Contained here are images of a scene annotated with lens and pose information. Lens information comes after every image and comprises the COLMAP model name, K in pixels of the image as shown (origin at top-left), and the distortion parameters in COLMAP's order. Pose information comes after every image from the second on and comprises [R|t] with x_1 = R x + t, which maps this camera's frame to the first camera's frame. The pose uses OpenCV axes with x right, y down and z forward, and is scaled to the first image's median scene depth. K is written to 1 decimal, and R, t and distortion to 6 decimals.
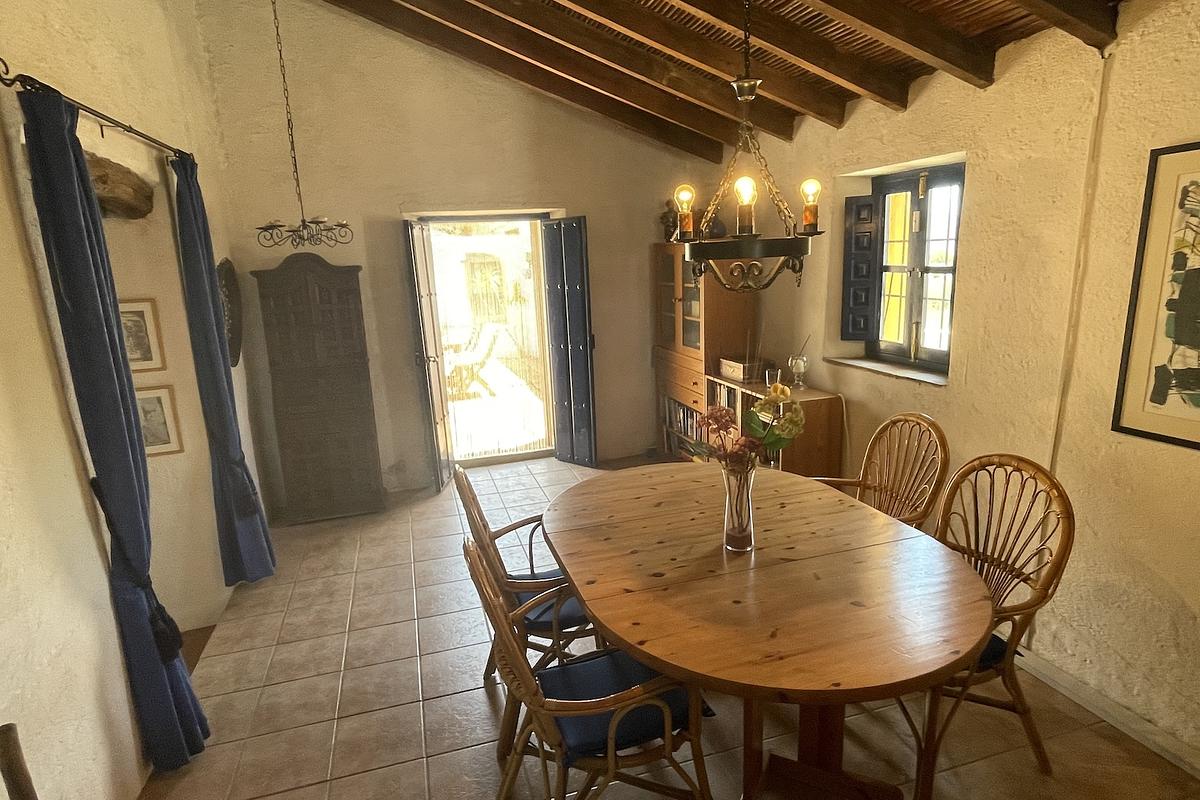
lens RADIAL K [[637.9, 0, 591.9], [0, 637.9, 403.1], [0, 0, 1]] dist [-0.000096, 0.000125]
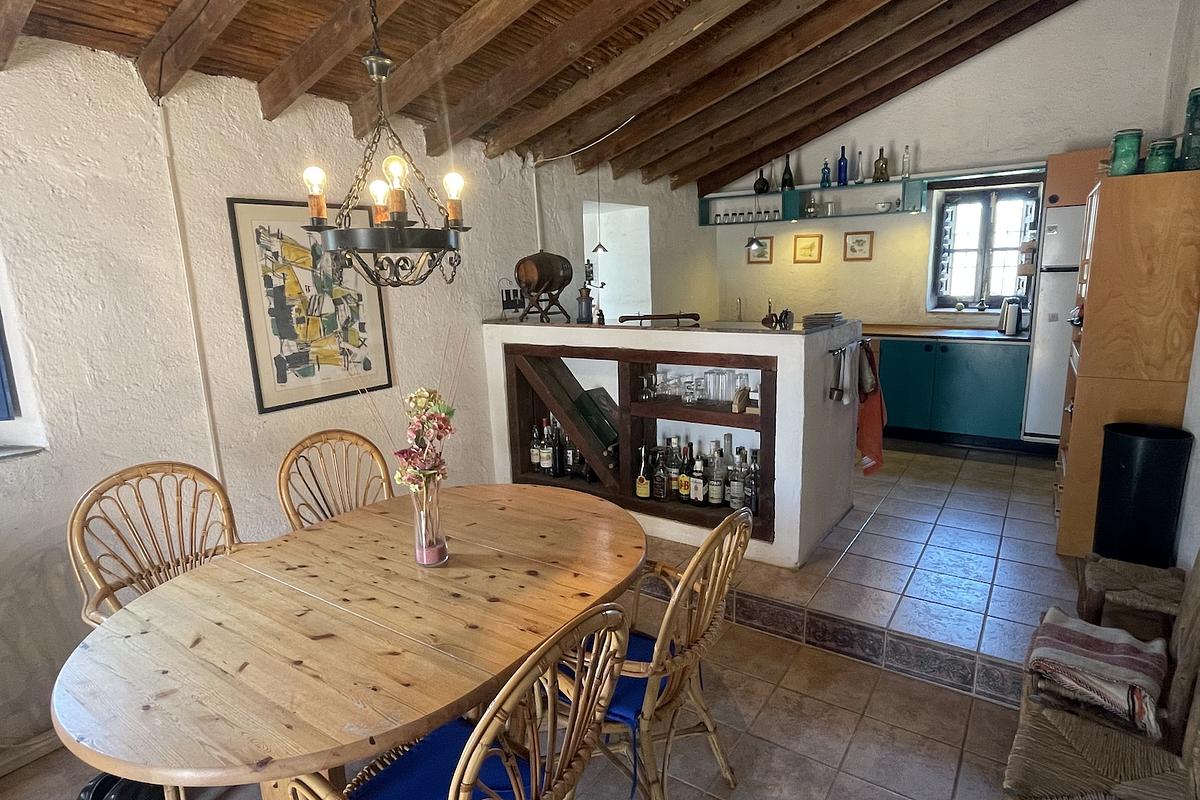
lens RADIAL K [[637.9, 0, 594.0], [0, 637.9, 401.4], [0, 0, 1]] dist [-0.000096, 0.000125]
pose [[-0.610702, -0.087184, 0.787047, -0.643946], [0.240414, 0.926591, 0.289189, -0.207120], [-0.754483, 0.365825, -0.544911, 1.297566]]
